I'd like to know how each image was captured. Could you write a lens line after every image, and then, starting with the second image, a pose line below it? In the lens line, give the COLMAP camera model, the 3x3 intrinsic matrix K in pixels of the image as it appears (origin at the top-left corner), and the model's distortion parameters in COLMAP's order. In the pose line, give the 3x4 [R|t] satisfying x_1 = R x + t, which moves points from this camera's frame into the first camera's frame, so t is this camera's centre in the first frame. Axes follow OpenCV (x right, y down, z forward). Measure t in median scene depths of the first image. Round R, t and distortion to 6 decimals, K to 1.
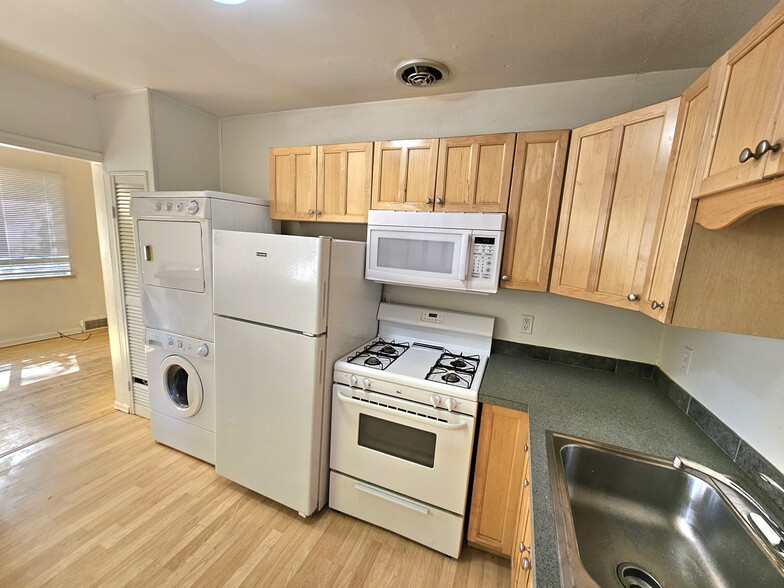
lens RADIAL K [[319.3, 0, 390.5], [0, 319.3, 296.7], [0, 0, 1]] dist [0.000664, -0.000156]
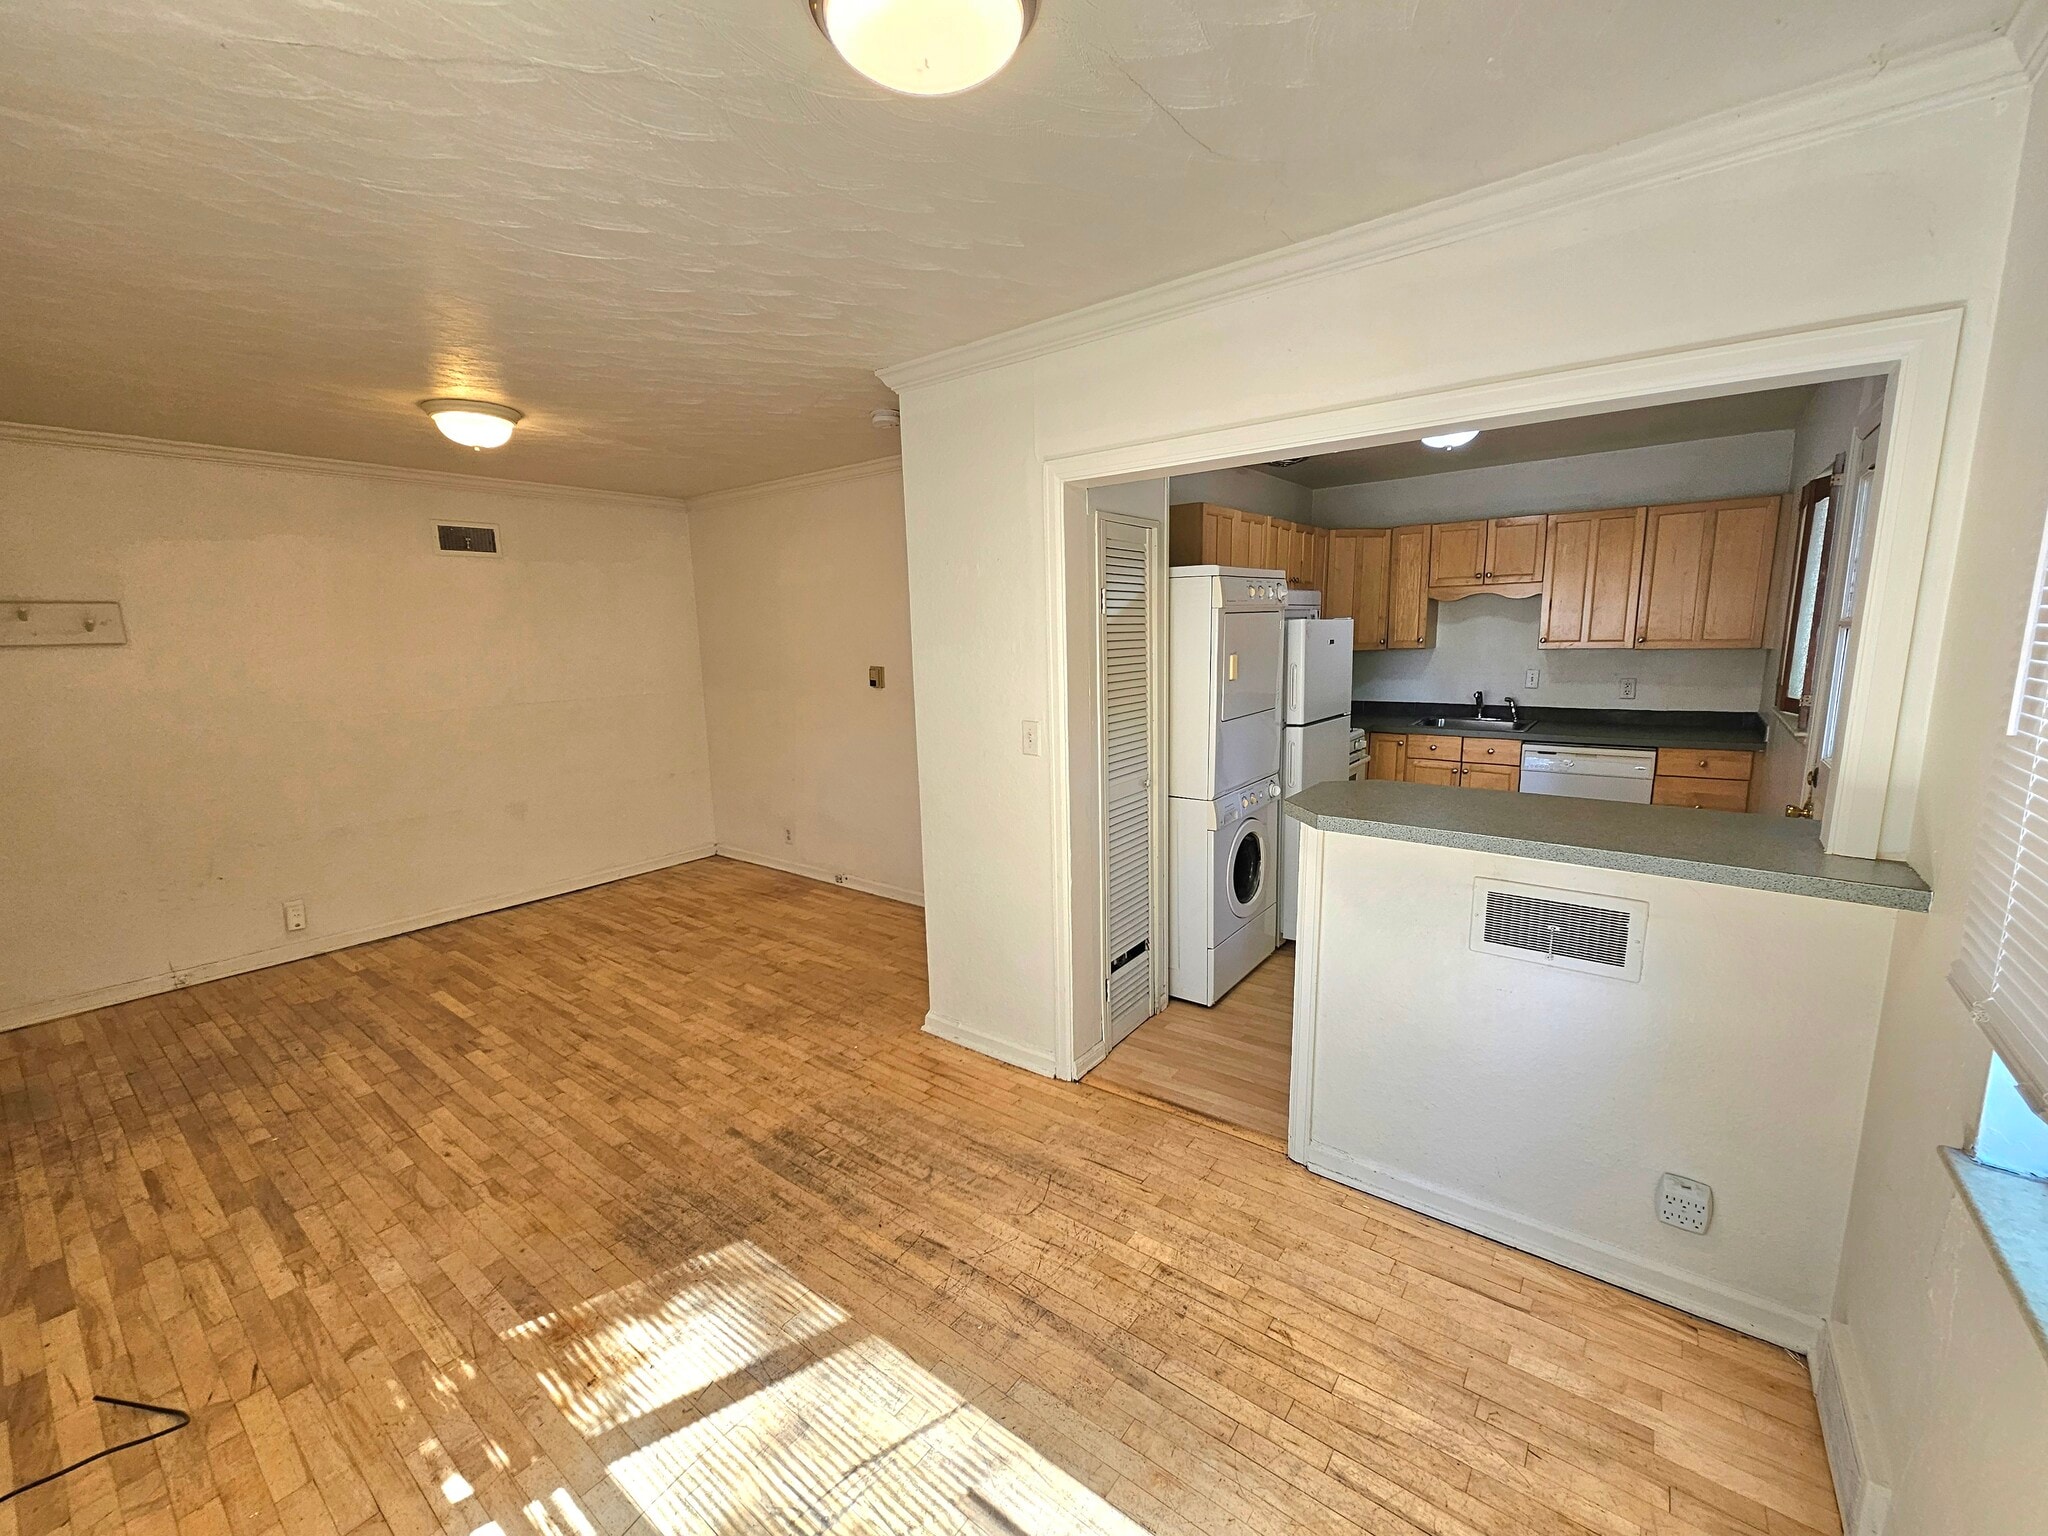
lens RADIAL K [[834.1, 0, 1020.0], [0, 834.1, 775.1], [0, 0, 1]] dist [0.000664, -0.000156]
pose [[0.268635, -0.236516, 0.933754, -2.790839], [0.213442, 0.959904, 0.181734, -0.364728], [-0.939296, 0.150483, 0.308346, 1.057165]]
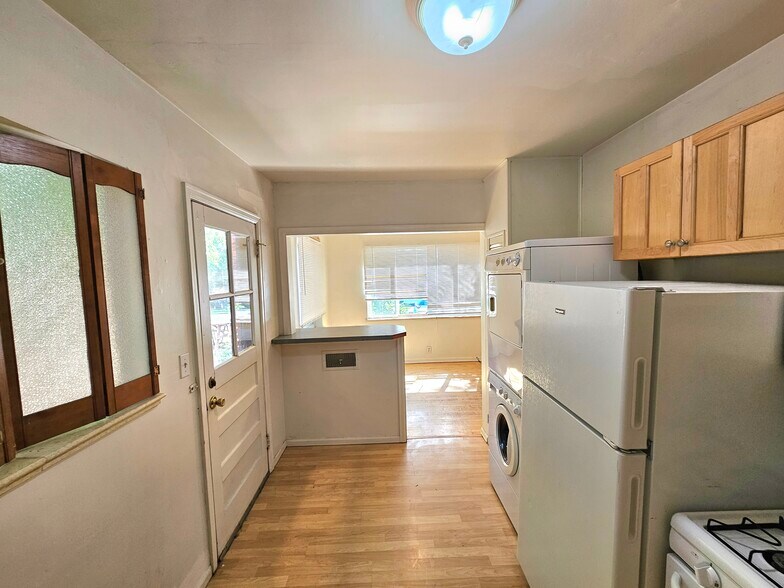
lens RADIAL K [[319.3, 0, 390.5], [0, 319.3, 296.7], [0, 0, 1]] dist [0.000664, -0.000156]
pose [[0.392914, -0.007131, -0.919548, 0.124704], [-0.109851, 0.992445, -0.054635, -0.068540], [0.912990, 0.122480, 0.389162, 0.272543]]
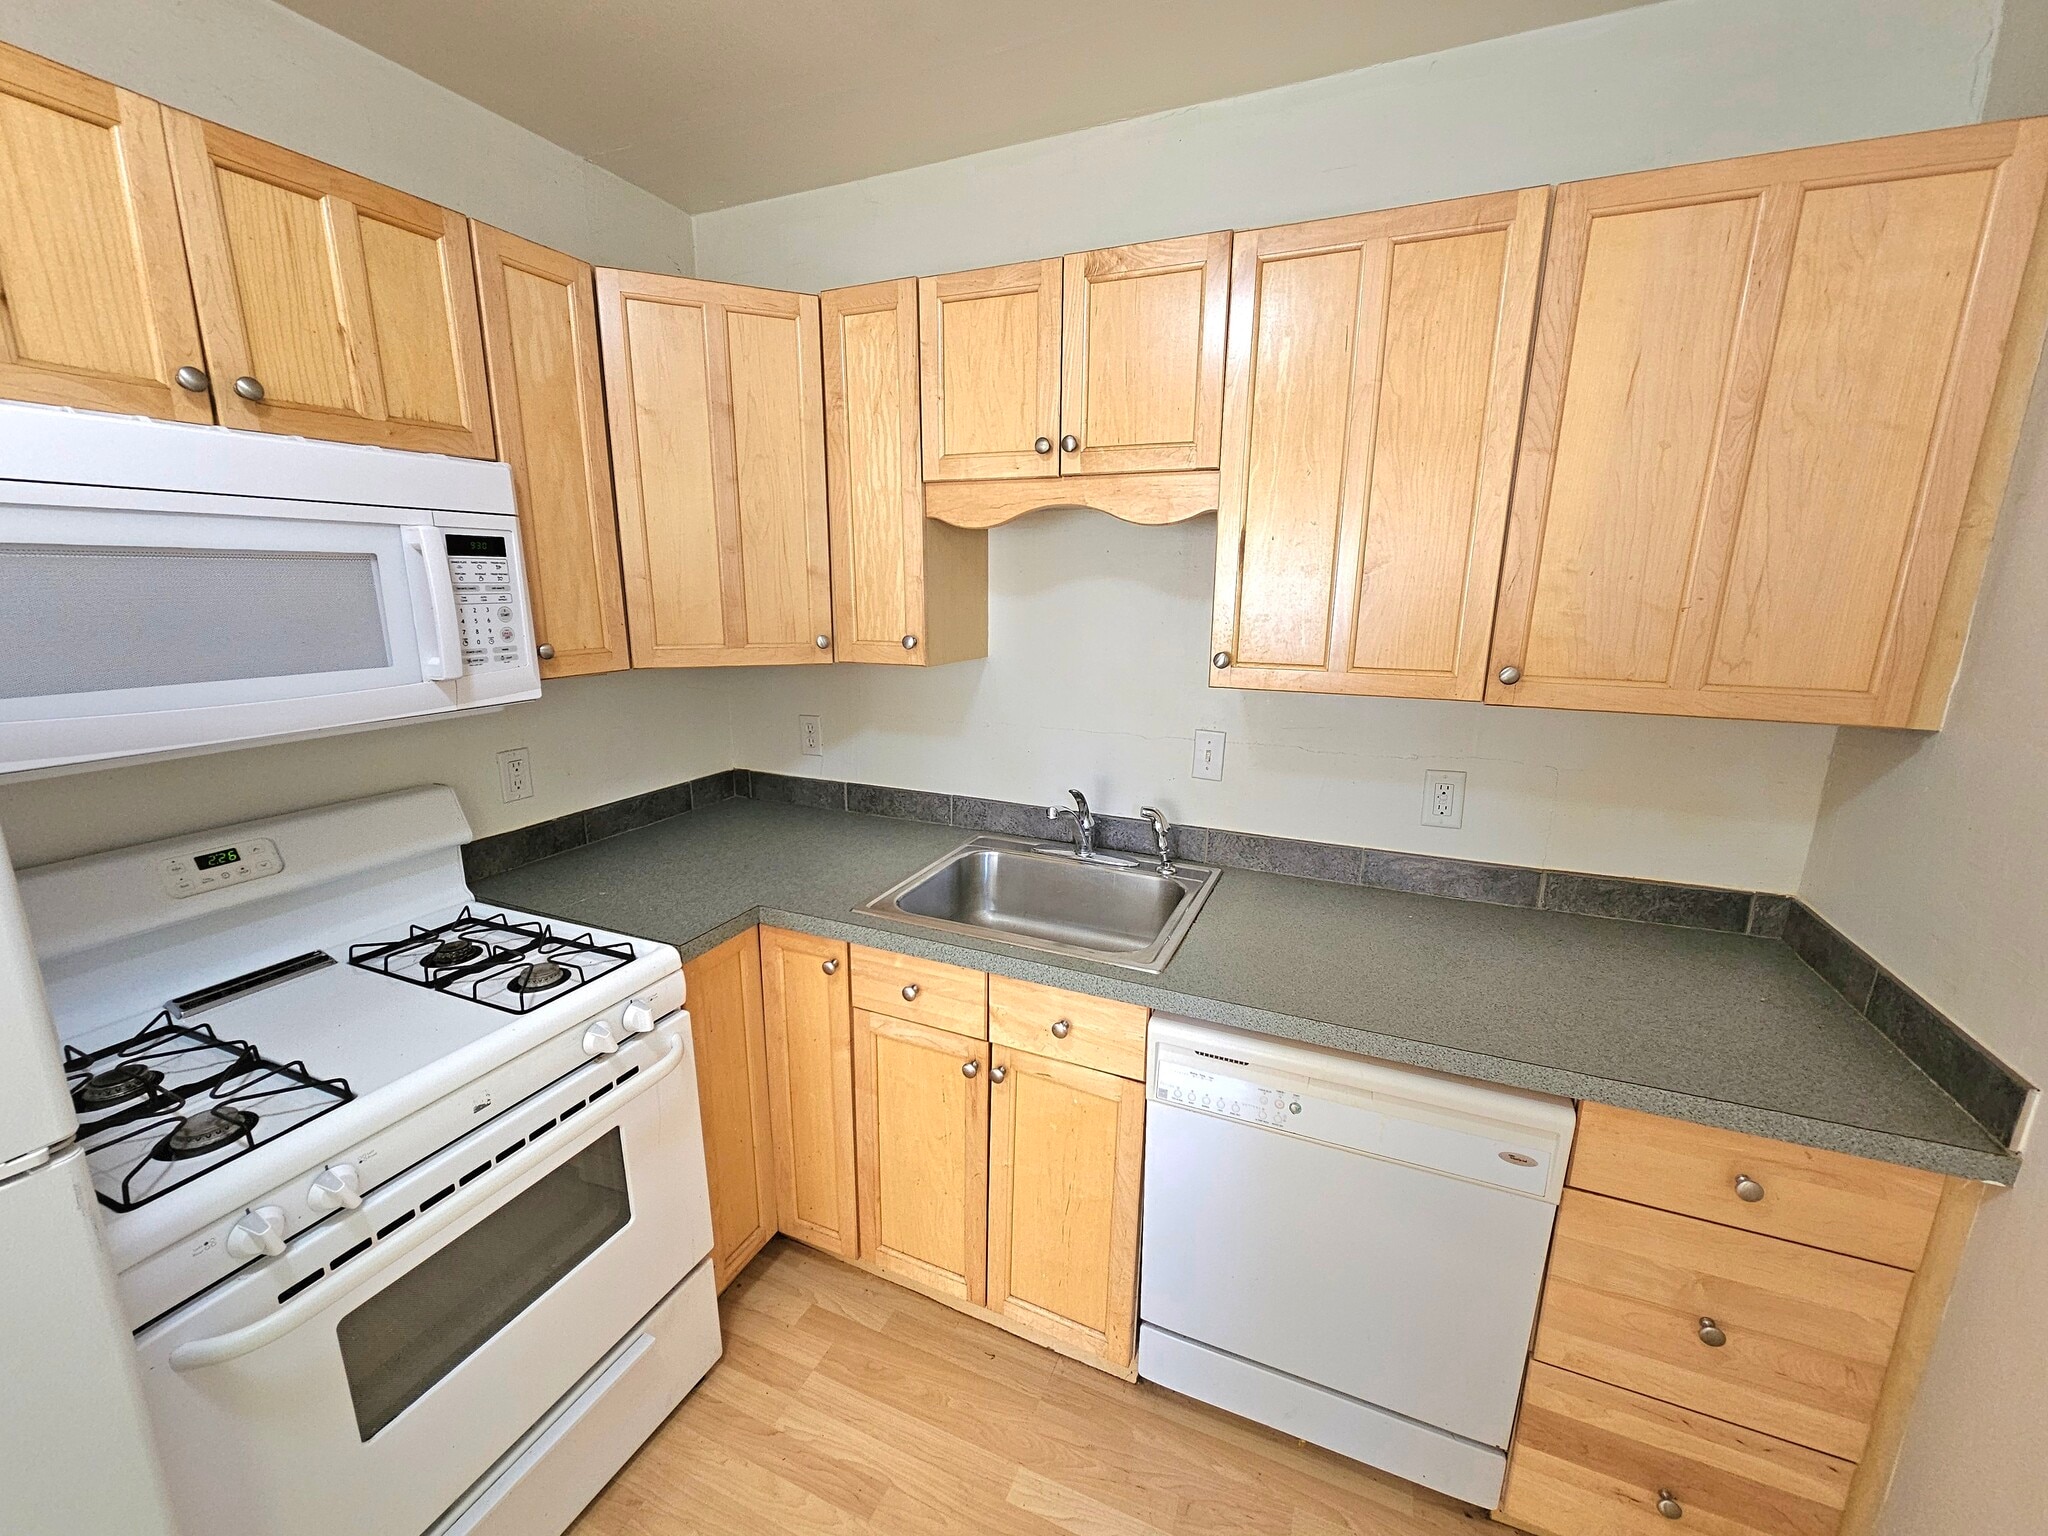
lens RADIAL K [[834.1, 0, 1020.0], [0, 834.1, 775.1], [0, 0, 1]] dist [0.000664, -0.000156]
pose [[0.037733, -0.287597, 0.957008, -0.474204], [0.172606, 0.945171, 0.277234, -0.080167], [-0.984268, 0.154725, 0.085305, 0.353813]]
